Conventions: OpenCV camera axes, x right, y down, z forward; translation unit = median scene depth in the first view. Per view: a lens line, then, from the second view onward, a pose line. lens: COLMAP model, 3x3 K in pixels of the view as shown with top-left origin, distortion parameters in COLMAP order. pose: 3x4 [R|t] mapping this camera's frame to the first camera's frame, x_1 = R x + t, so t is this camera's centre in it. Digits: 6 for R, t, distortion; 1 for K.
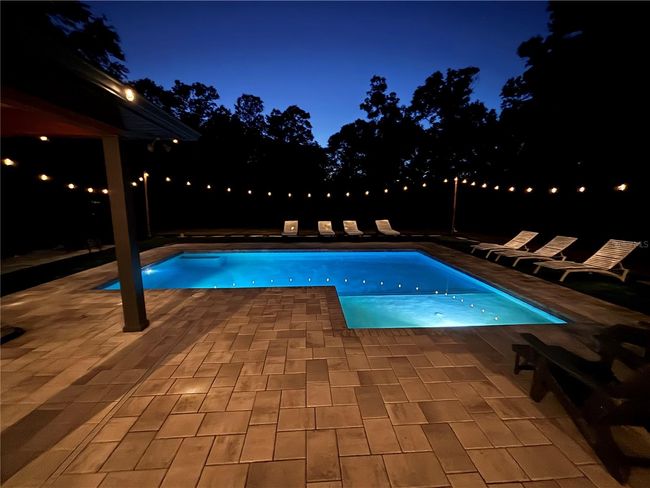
lens RADIAL K [[273.0, 0, 325.0], [0, 273.0, 244.0], [0, 0, 1]] dist [-0.044908, -0.000238]
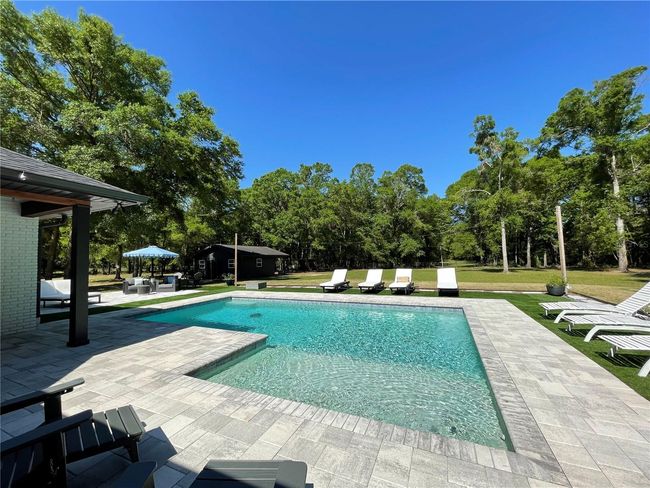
lens RADIAL K [[261.1, 0, 325.0], [0, 261.1, 244.0], [0, 0, 1]] dist [-0.011951, 0.000009]
pose [[0.872191, -0.060328, -0.485431, 0.123115], [-0.039181, 0.980562, -0.192259, 0.001349], [0.487594, 0.186706, 0.852873, 0.045297]]
